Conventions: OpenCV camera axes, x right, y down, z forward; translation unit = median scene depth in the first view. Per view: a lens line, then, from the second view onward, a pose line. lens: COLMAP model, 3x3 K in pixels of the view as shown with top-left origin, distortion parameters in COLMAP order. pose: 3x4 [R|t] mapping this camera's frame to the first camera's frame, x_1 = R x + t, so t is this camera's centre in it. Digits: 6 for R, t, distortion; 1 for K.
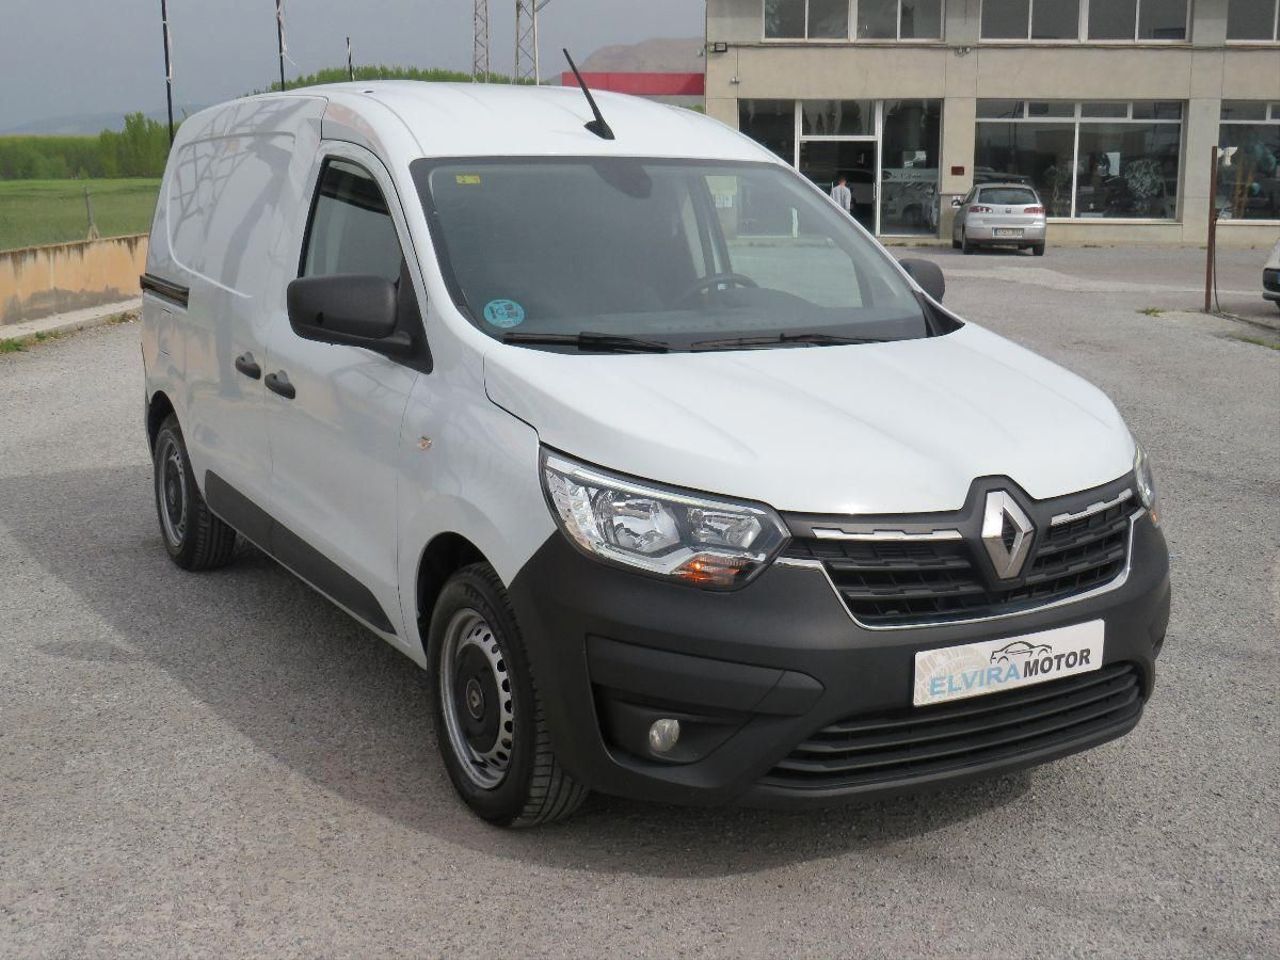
lens RADIAL K [[1575.0, 0, 640.0], [0, 1575.0, 480.0], [0, 0, 1]] dist [-0.077209, 0.063608]
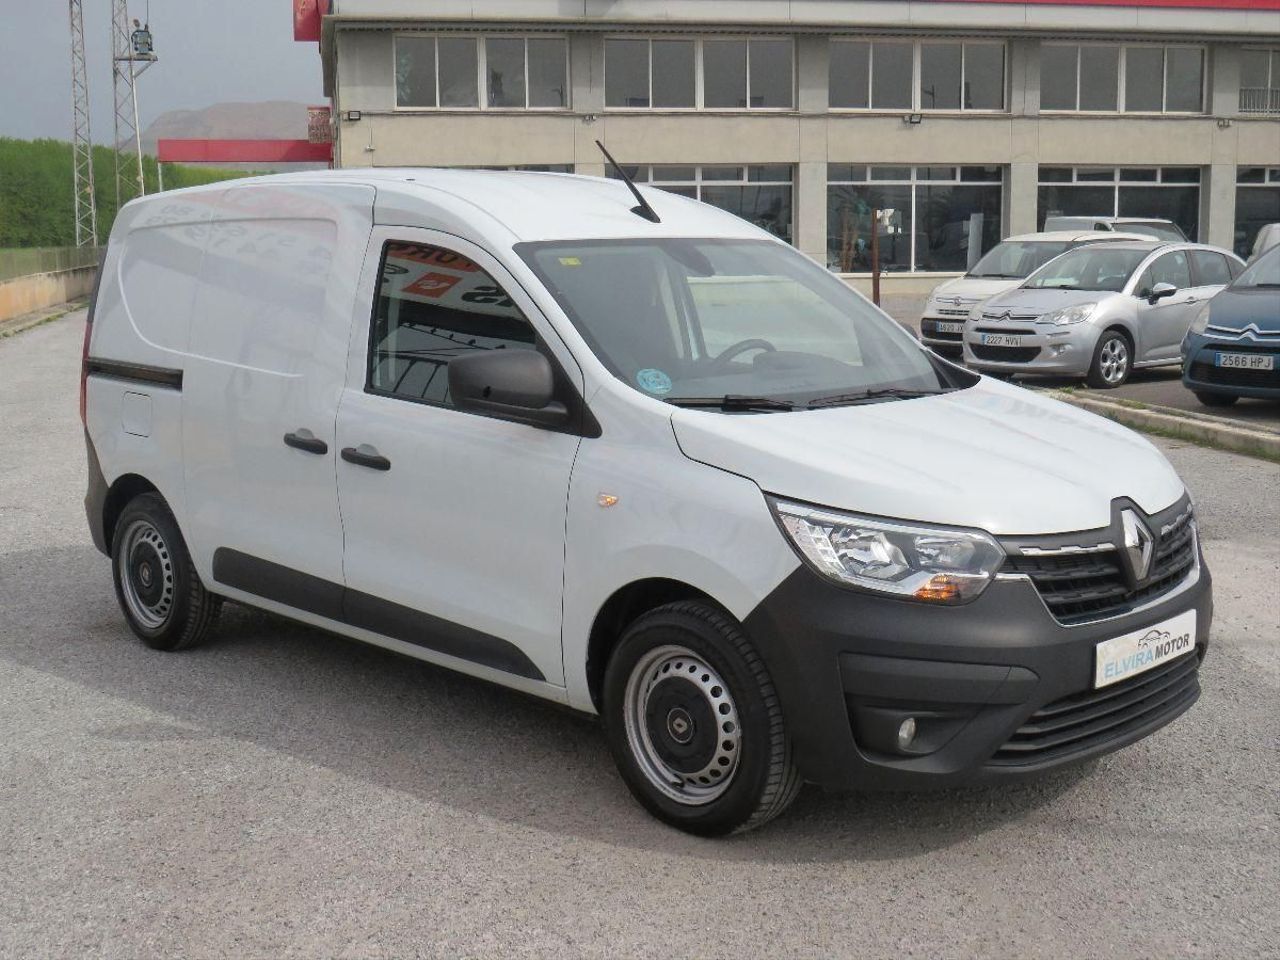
lens RADIAL K [[1575.0, 0, 640.0], [0, 1575.0, 480.0], [0, 0, 1]] dist [-0.077209, 0.063608]
pose [[0.965524, -0.053579, 0.254741, -0.413211], [0.063466, 0.997510, -0.030746, -0.002273], [-0.252459, 0.045853, 0.966520, -0.082035]]
